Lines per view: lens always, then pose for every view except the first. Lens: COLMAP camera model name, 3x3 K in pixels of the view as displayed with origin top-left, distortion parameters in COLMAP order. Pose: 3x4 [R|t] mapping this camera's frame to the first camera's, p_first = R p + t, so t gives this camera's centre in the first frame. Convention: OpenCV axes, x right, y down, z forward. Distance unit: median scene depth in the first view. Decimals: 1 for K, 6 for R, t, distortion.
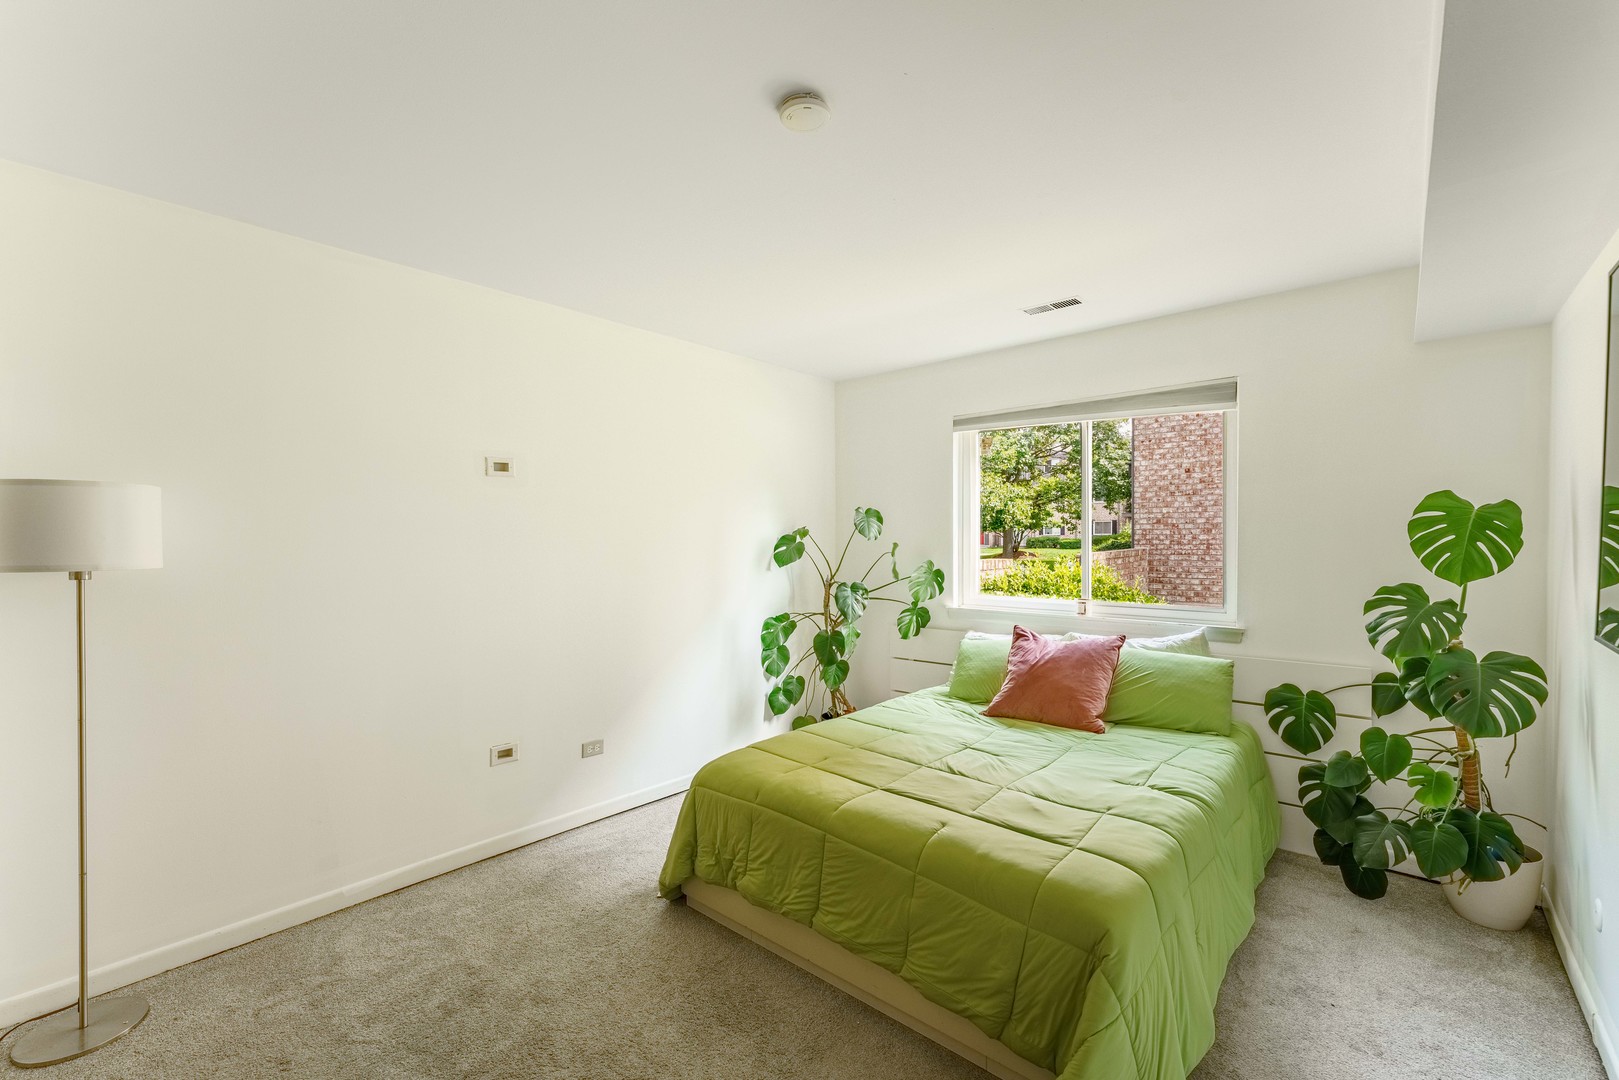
lens RADIAL K [[663.8, 0, 806.8], [0, 663.8, 535.9], [0, 0, 1]] dist [0.002093, -0.000877]
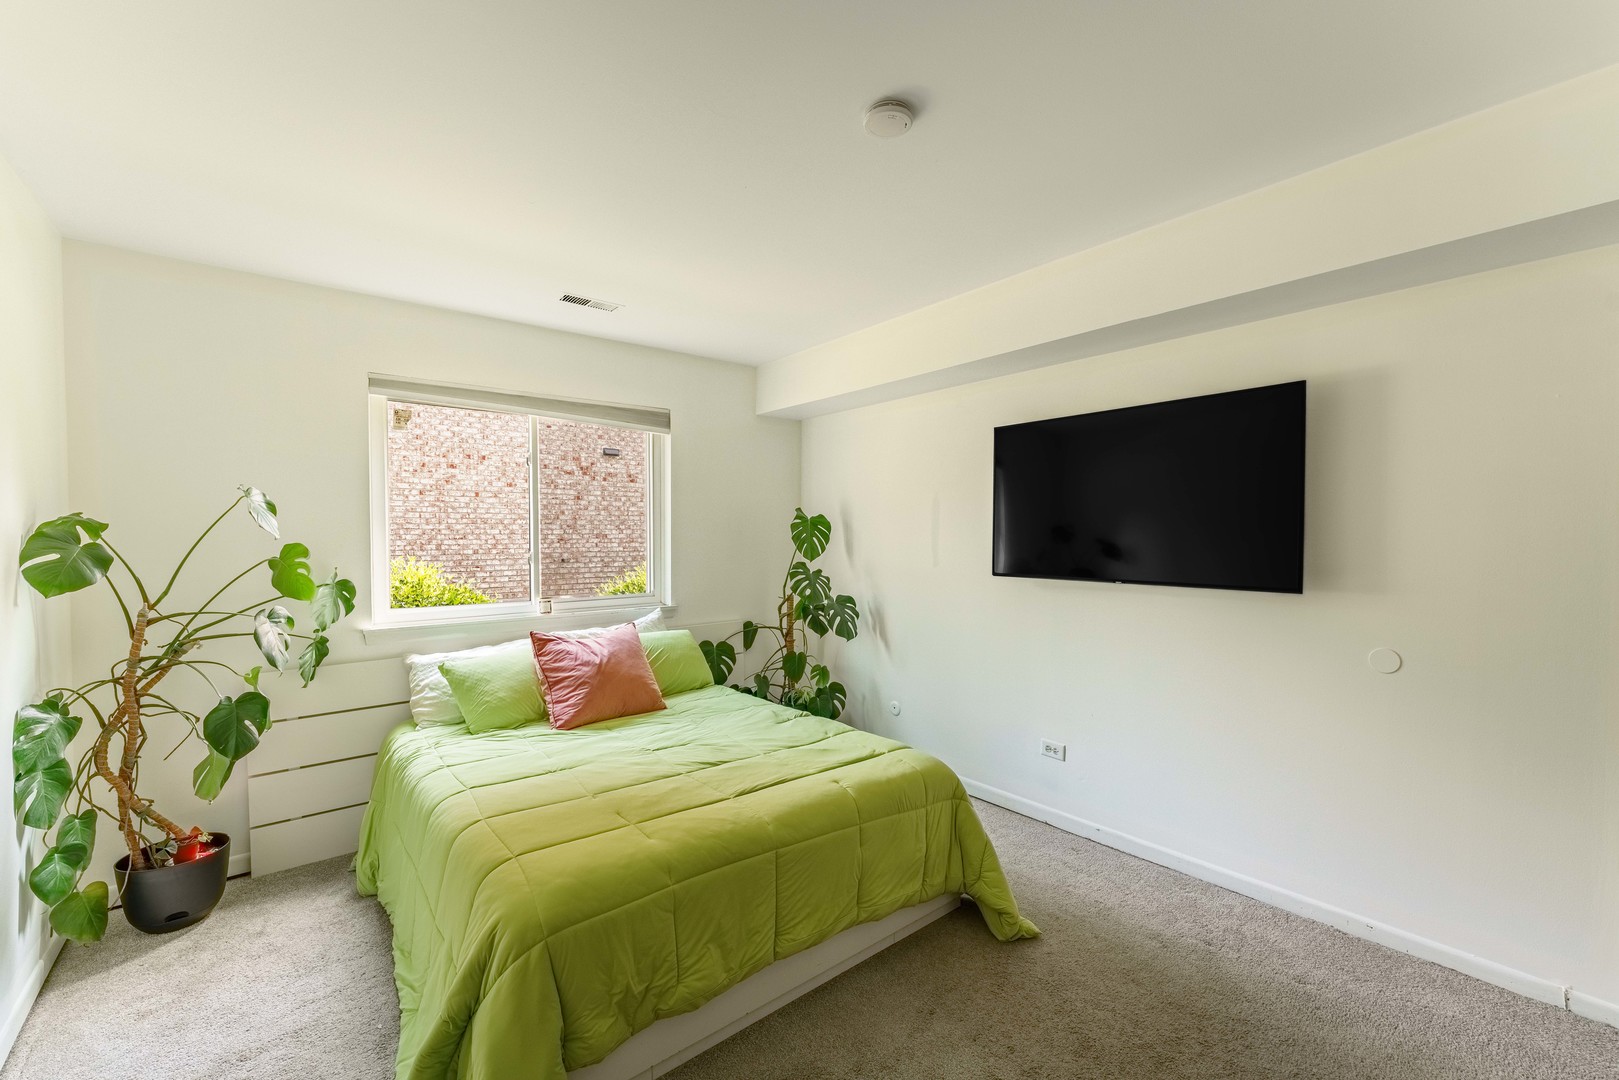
lens RADIAL K [[663.8, 0, 806.2], [0, 663.8, 543.8], [0, 0, 1]] dist [0.002093, -0.000877]
pose [[0.176036, -0.008435, 0.984348, -0.626463], [0.002854, 0.999963, 0.008059, 0.009822], [-0.984380, 0.001390, 0.176054, 0.572468]]
